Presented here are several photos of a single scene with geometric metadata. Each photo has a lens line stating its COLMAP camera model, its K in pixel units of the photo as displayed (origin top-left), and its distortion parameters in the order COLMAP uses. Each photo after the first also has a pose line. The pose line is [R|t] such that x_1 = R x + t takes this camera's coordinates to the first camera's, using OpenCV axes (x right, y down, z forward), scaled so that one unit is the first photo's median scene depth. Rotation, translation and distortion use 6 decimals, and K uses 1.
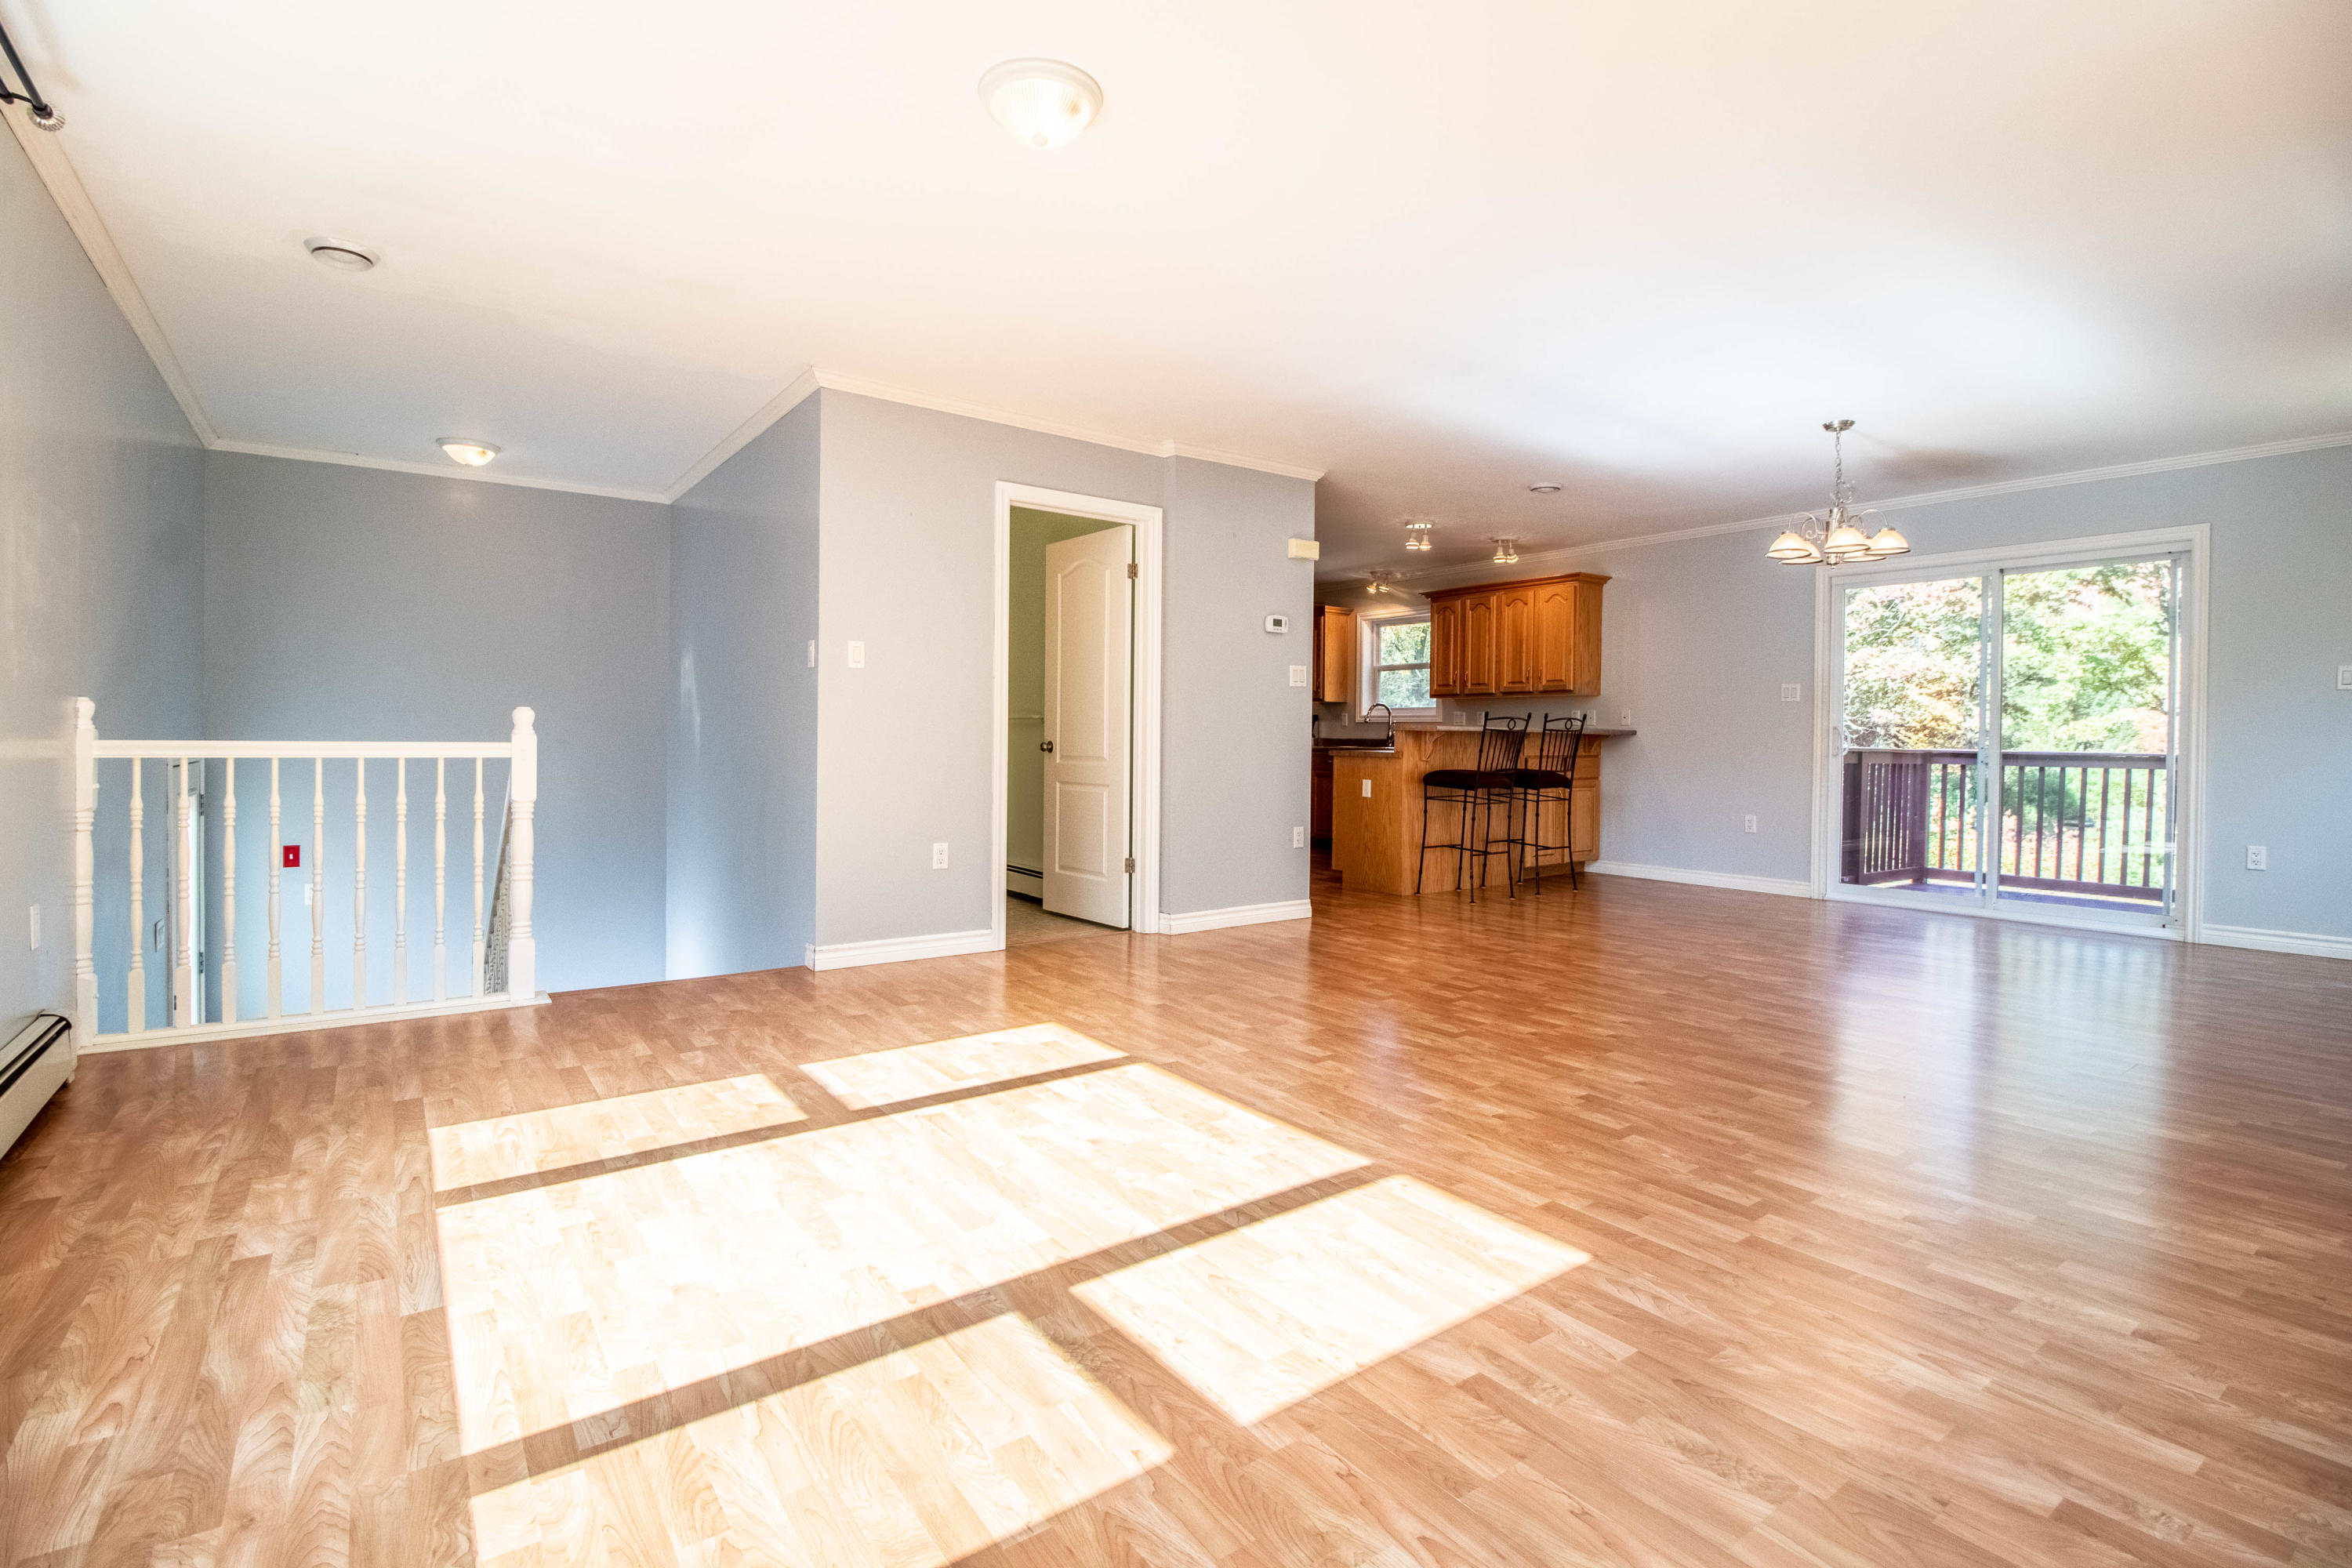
lens RADIAL K [[1086.0, 0, 1134.4], [0, 1086.0, 743.5], [0, 0, 1]] dist [-0.019362, -0.003231]
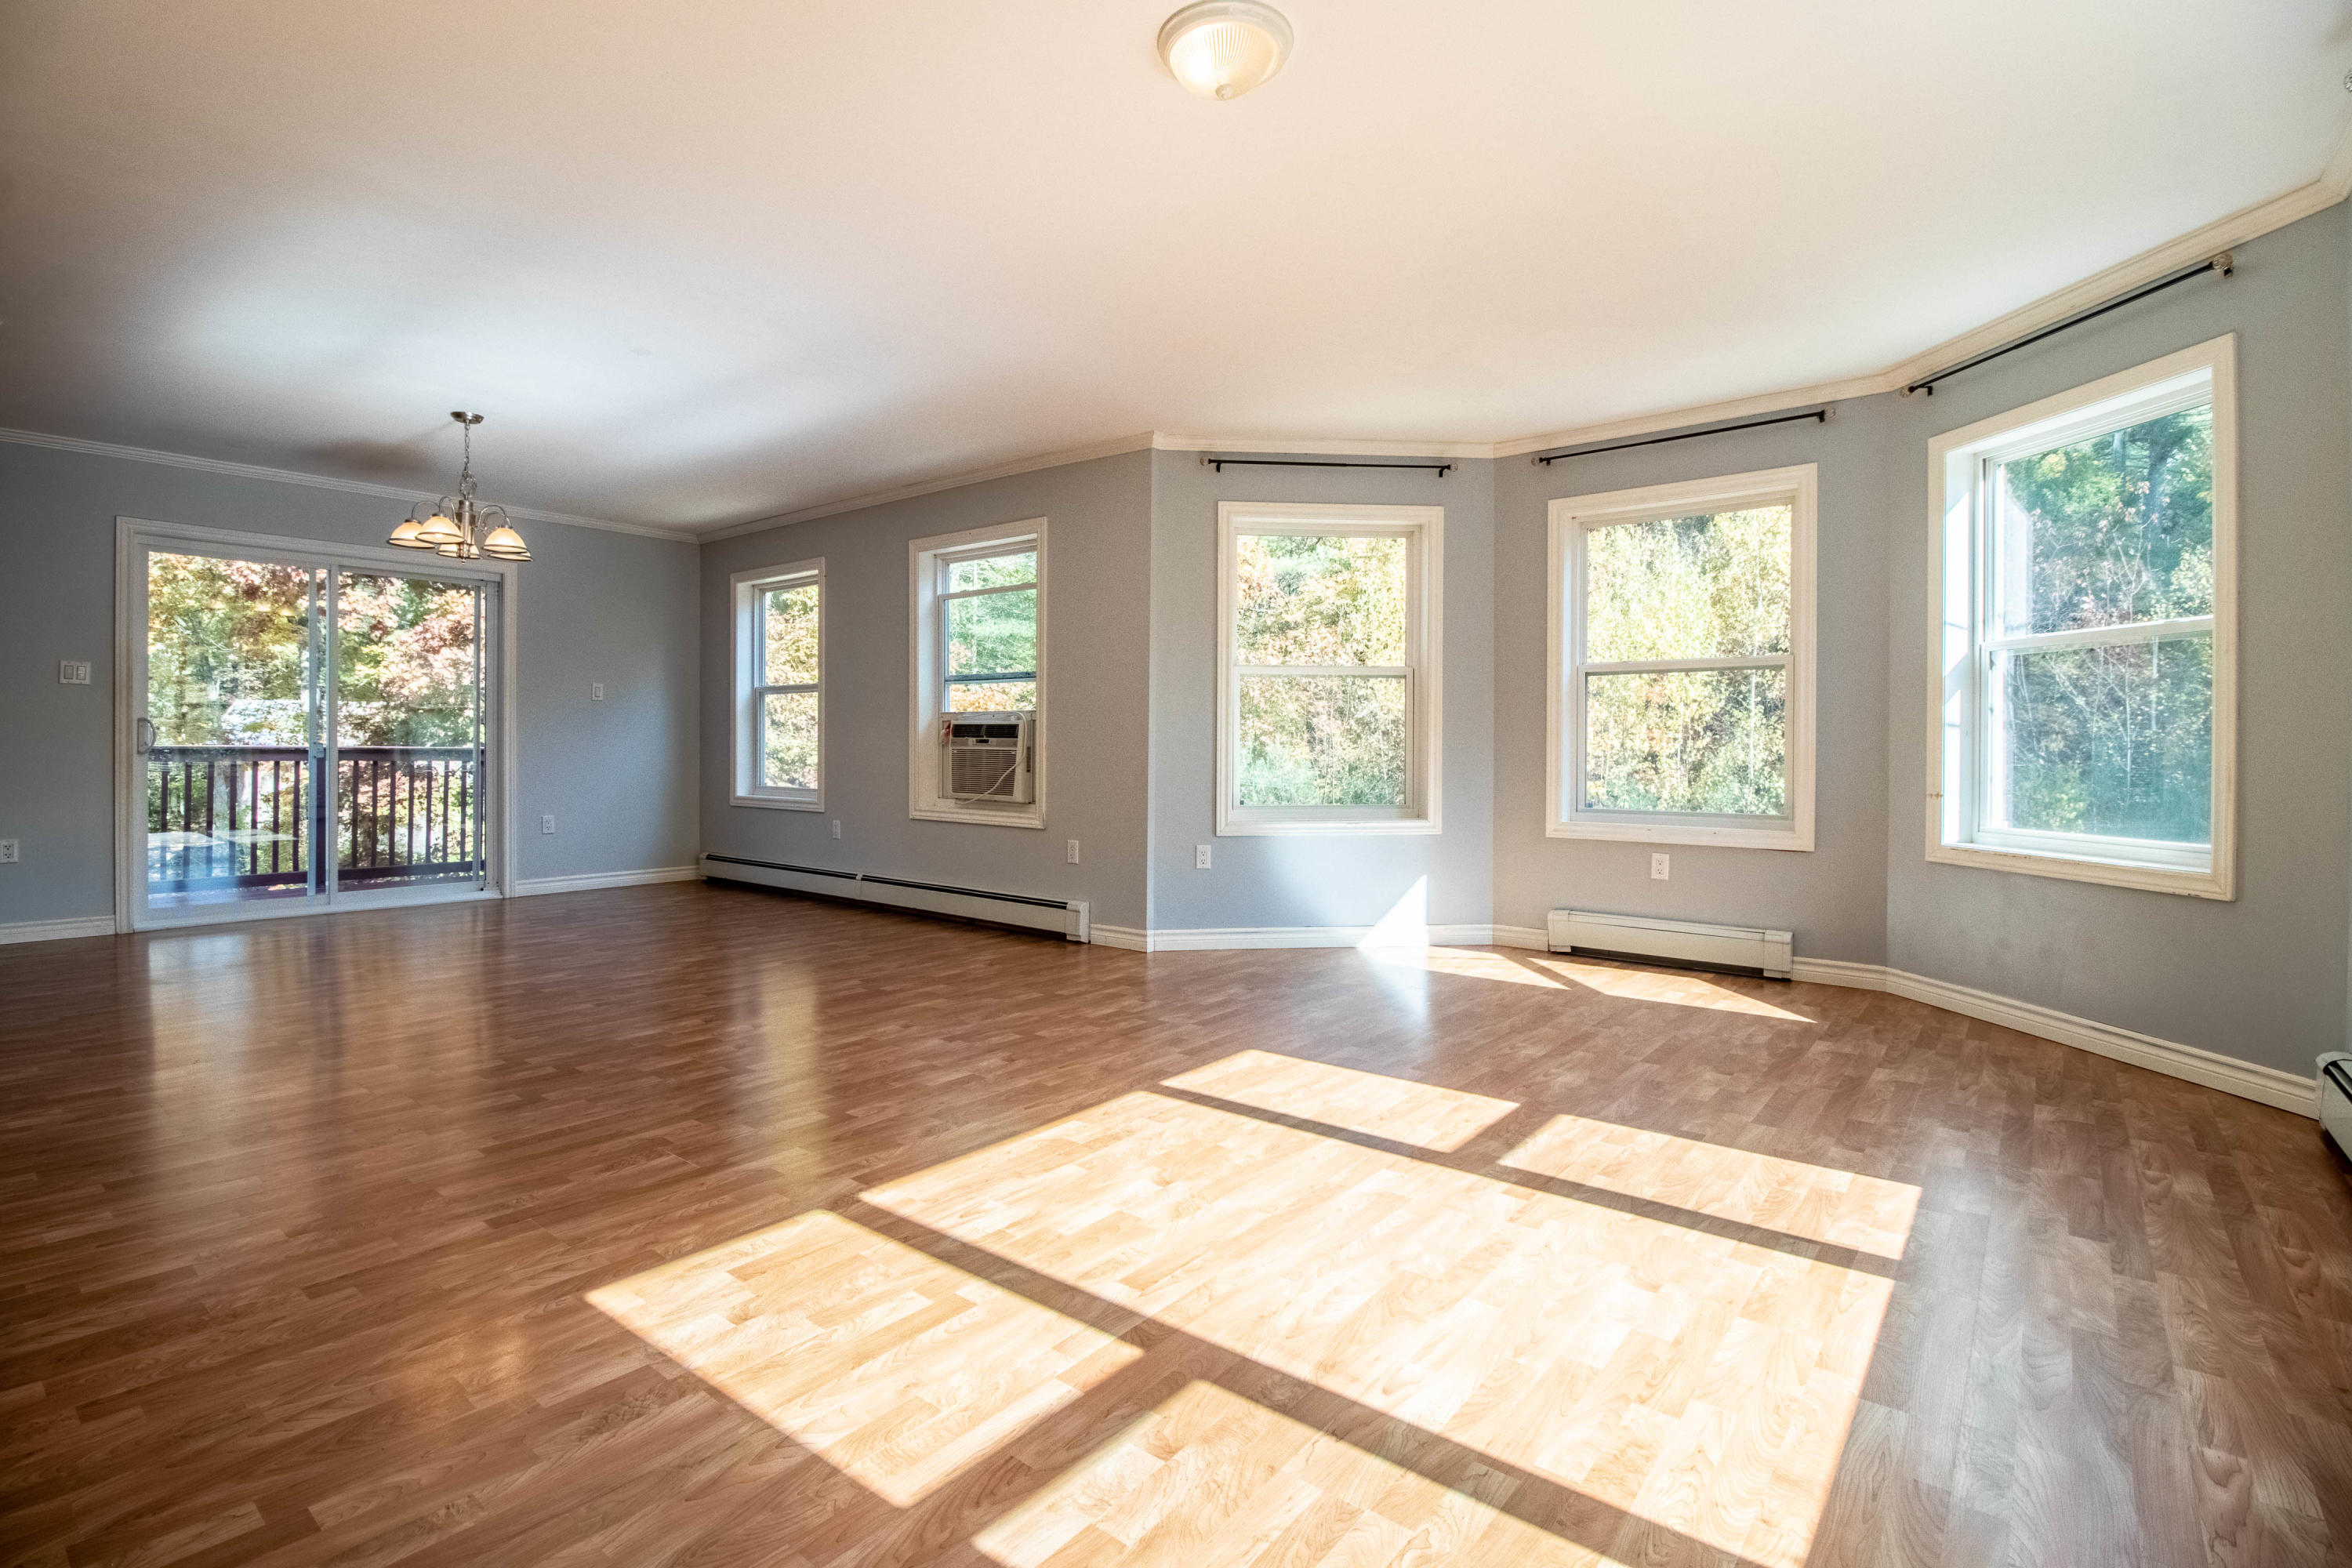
lens RADIAL K [[1086.0, 0, 1180.8], [0, 1086.0, 776.6], [0, 0, 1]] dist [-0.019362, -0.003231]
pose [[-0.275379, -0.043500, 0.960351, -0.980048], [0.001776, 0.998951, 0.045758, -0.024595], [-0.961334, 0.014306, -0.275013, 1.321404]]
